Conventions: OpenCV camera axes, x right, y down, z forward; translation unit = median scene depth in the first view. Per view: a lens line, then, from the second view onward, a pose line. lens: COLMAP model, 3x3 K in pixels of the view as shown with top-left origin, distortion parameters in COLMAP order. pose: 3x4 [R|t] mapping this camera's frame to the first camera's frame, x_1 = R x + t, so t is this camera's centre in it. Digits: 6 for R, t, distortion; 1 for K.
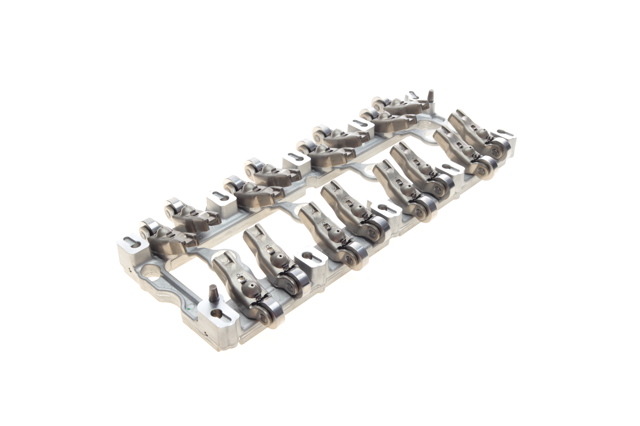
lens RADIAL K [[748.0, 0, 320.0], [0, 748.0, 213.0], [0, 0, 1]] dist [0.005345, -0.007255]
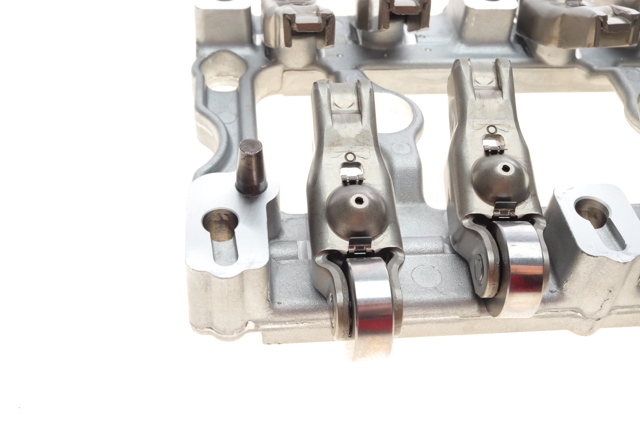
lens RADIAL K [[748.0, 0, 320.0], [0, 748.0, 213.0], [0, 0, 1]] dist [0.005345, -0.007255]
pose [[0.772106, 0.470992, -0.426636, 0.029566], [-0.420875, 0.881995, 0.212014, 0.040185], [0.476148, 0.015863, 0.879222, 0.683160]]
